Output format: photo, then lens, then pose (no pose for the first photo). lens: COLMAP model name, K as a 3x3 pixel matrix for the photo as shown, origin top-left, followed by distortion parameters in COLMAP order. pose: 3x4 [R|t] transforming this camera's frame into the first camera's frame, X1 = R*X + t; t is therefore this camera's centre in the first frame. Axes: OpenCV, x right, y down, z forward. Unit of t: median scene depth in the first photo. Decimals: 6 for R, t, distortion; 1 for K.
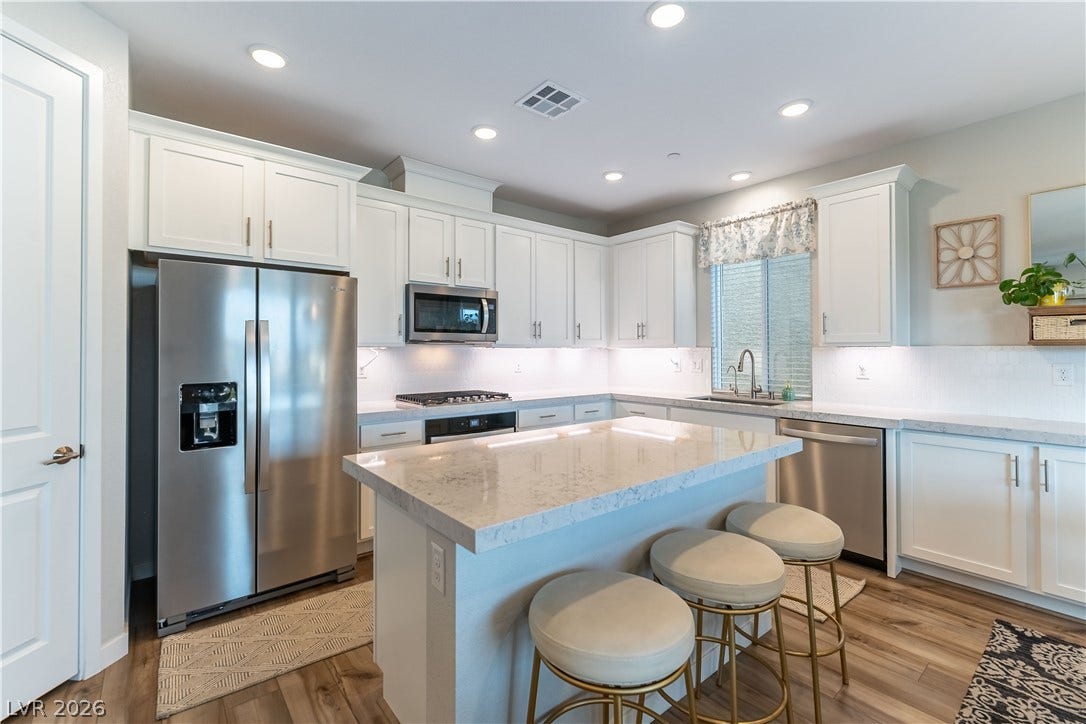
lens RADIAL K [[472.4, 0, 543.4], [0, 472.4, 355.2], [0, 0, 1]] dist [0.000466, 0.000060]
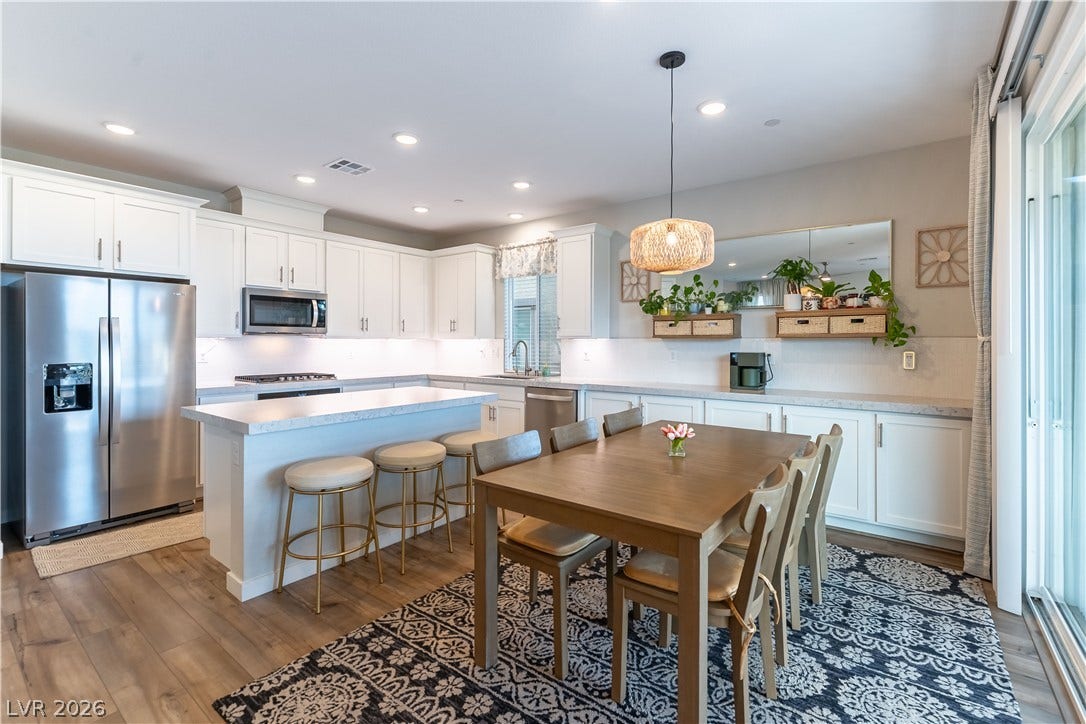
lens RADIAL K [[472.9, 0, 547.8], [0, 472.9, 347.6], [0, 0, 1]] dist [-0.000744, -0.000291]
pose [[0.970756, -0.000511, 0.240068, 0.195570], [0.000064, 0.999998, 0.001871, 0.006824], [-0.240069, -0.001801, 0.970754, -0.417719]]
